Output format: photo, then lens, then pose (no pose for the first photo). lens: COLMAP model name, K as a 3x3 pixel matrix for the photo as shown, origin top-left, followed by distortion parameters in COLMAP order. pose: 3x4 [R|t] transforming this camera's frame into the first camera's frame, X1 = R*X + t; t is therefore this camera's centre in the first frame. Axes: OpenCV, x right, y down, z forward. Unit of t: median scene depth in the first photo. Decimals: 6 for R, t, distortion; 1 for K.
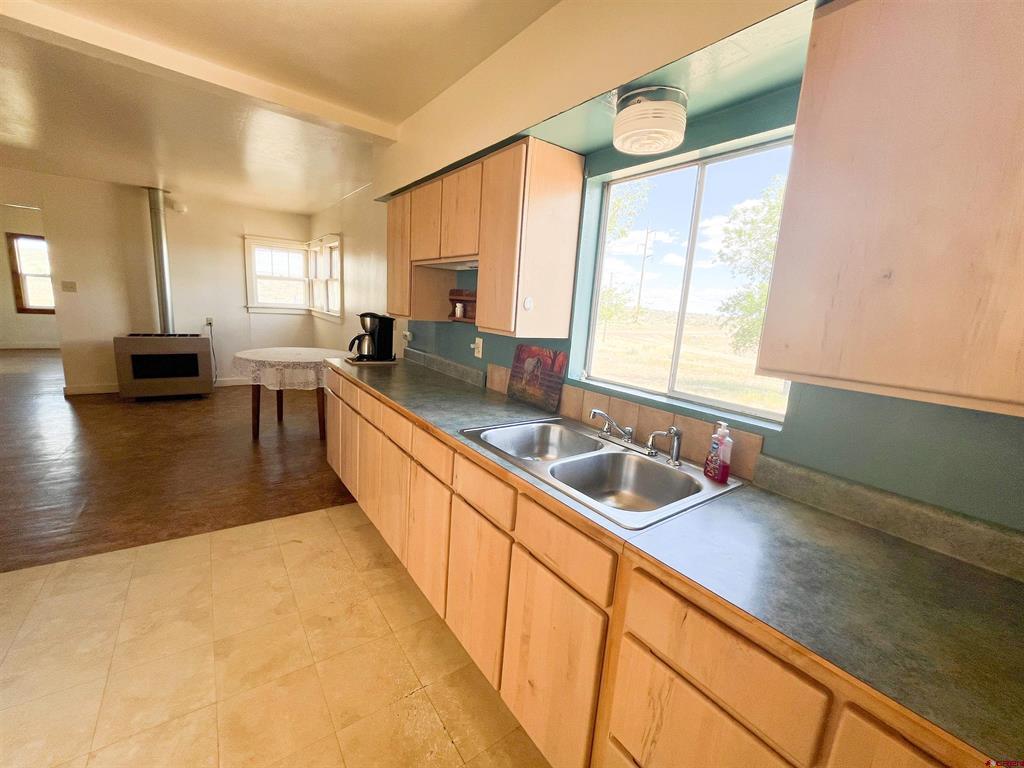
lens RADIAL K [[417.4, 0, 509.9], [0, 417.4, 381.5], [0, 0, 1]] dist [-0.001215, -0.000127]
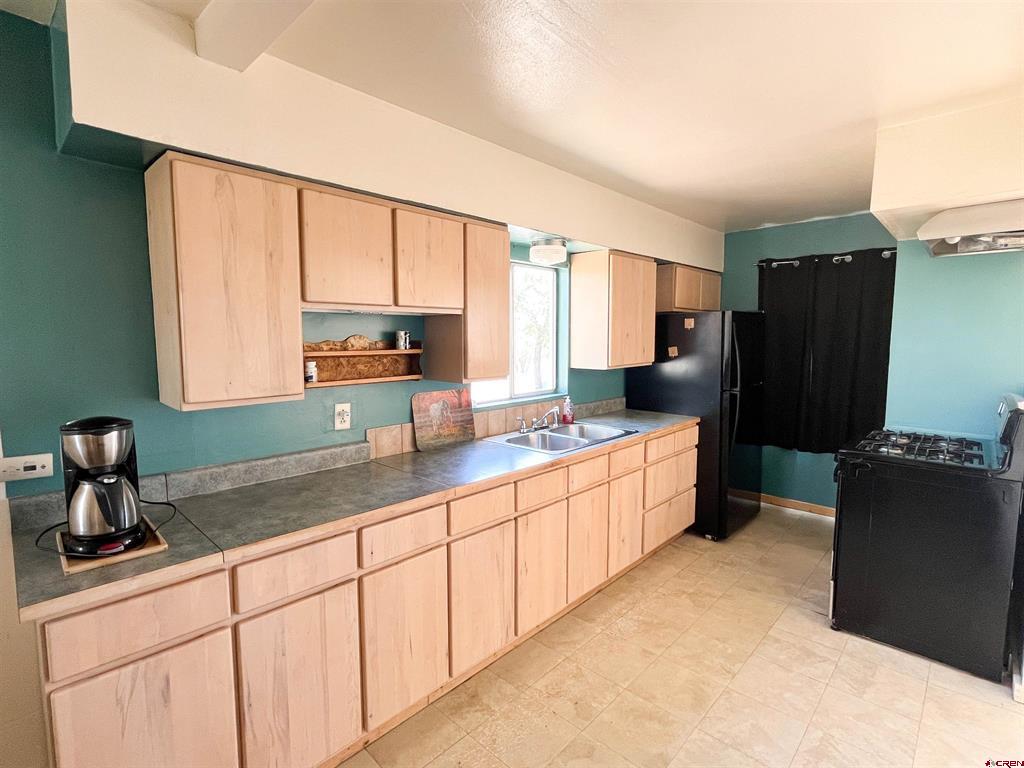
lens RADIAL K [[494.8, 0, 510.1], [0, 494.8, 383.5], [0, 0, 1]] dist [-0.005577, 0.000088]
pose [[-0.174557, -0.160320, 0.971508, -1.387644], [0.171964, 0.966529, 0.190397, -0.363428], [-0.969514, 0.200300, -0.141145, 1.174638]]
